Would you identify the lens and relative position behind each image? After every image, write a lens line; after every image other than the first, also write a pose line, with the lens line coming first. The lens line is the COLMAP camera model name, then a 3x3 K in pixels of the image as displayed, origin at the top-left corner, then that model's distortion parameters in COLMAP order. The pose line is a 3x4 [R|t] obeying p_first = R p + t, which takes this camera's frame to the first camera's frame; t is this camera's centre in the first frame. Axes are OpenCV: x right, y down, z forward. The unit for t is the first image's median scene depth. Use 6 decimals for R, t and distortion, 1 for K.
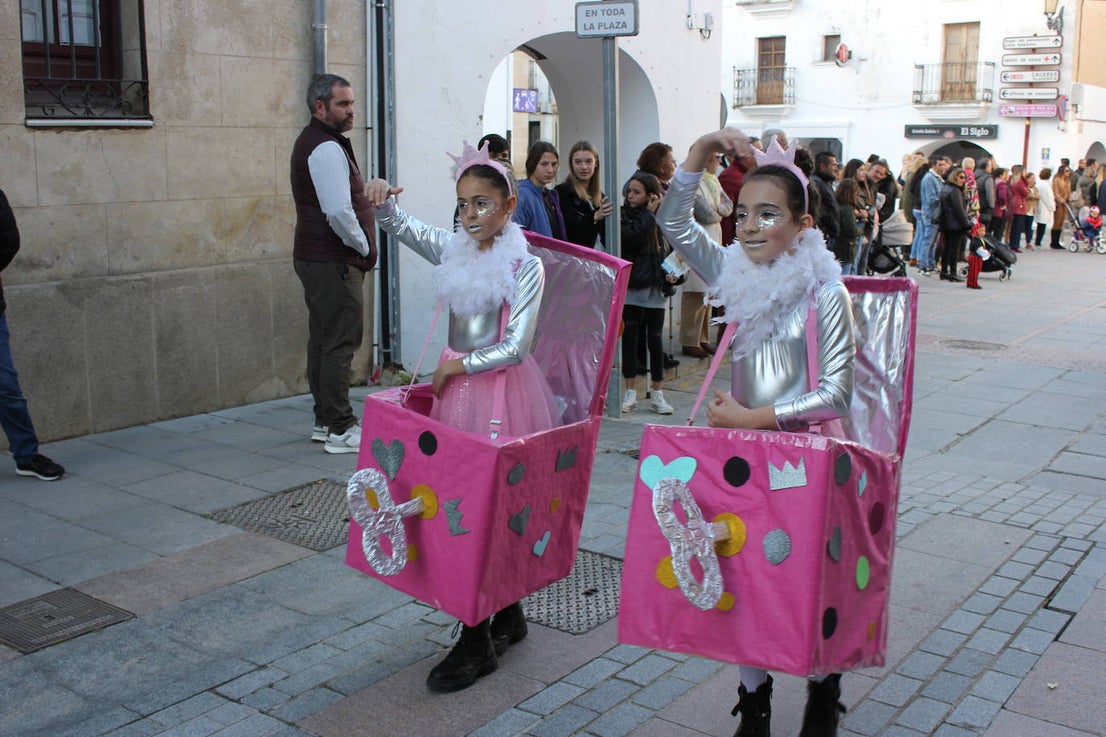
lens RADIAL K [[1186.4, 0, 553.0], [0, 1186.4, 368.5], [0, 0, 1]] dist [-0.138181, 0.172347]
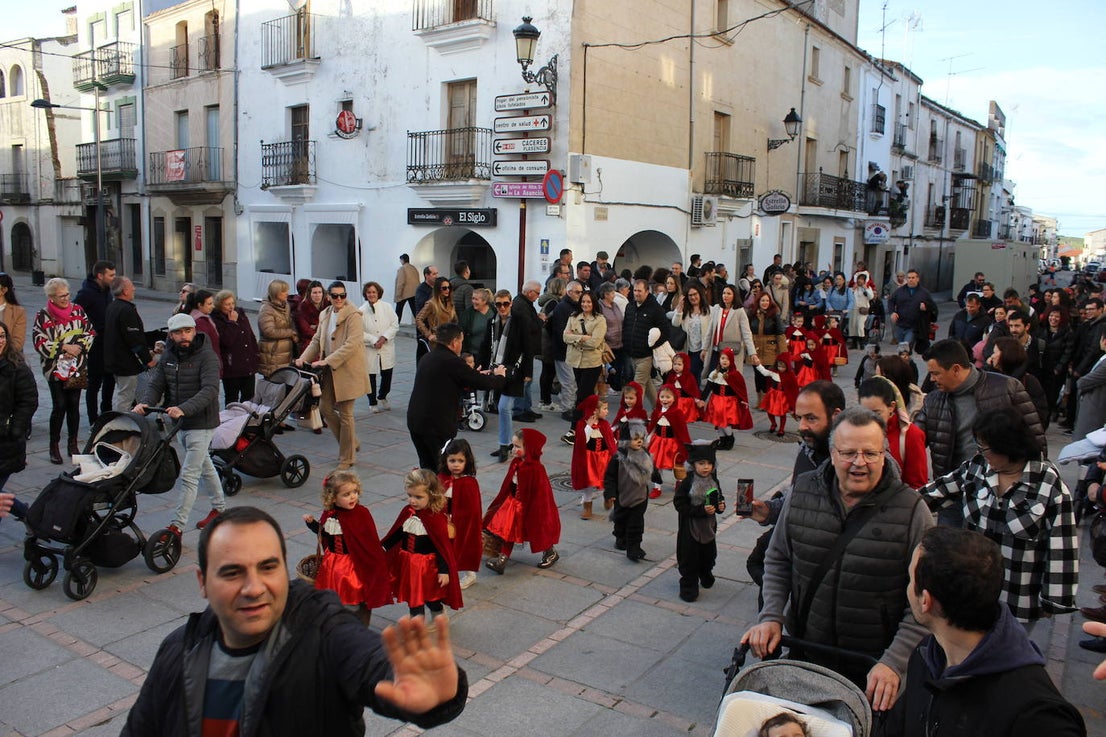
lens RADIAL K [[908.4, 0, 553.0], [0, 908.4, 368.5], [0, 0, 1]] dist [-0.163838, 0.135176]
pose [[0.998485, 0.009121, 0.054268, 0.381504], [-0.007777, 0.999659, -0.024926, -0.086916], [-0.054477, 0.024466, 0.998215, 0.393182]]
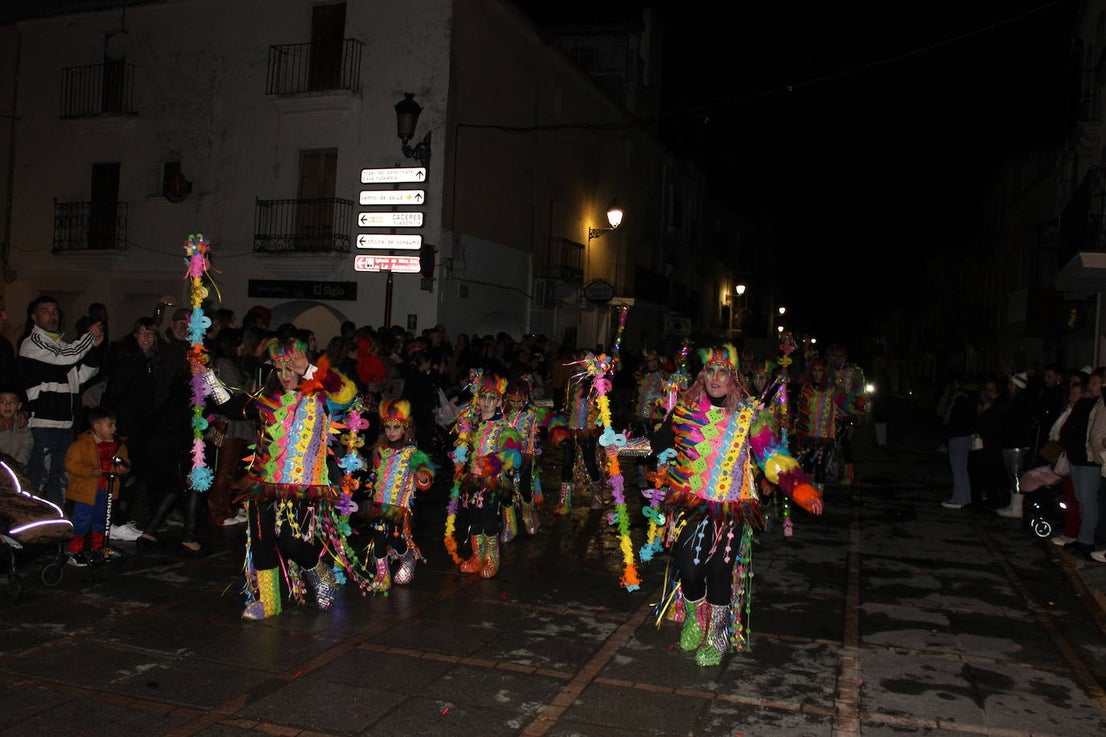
lens RADIAL K [[1079.0, 0, 553.0], [0, 1079.0, 368.5], [0, 0, 1]] dist [-0.145706, 0.159130]
pose [[0.941642, 0.033865, 0.334907, 0.266878], [0.016552, 0.989065, -0.146549, -0.050088], [-0.336208, 0.143540, 0.930785, 0.314744]]
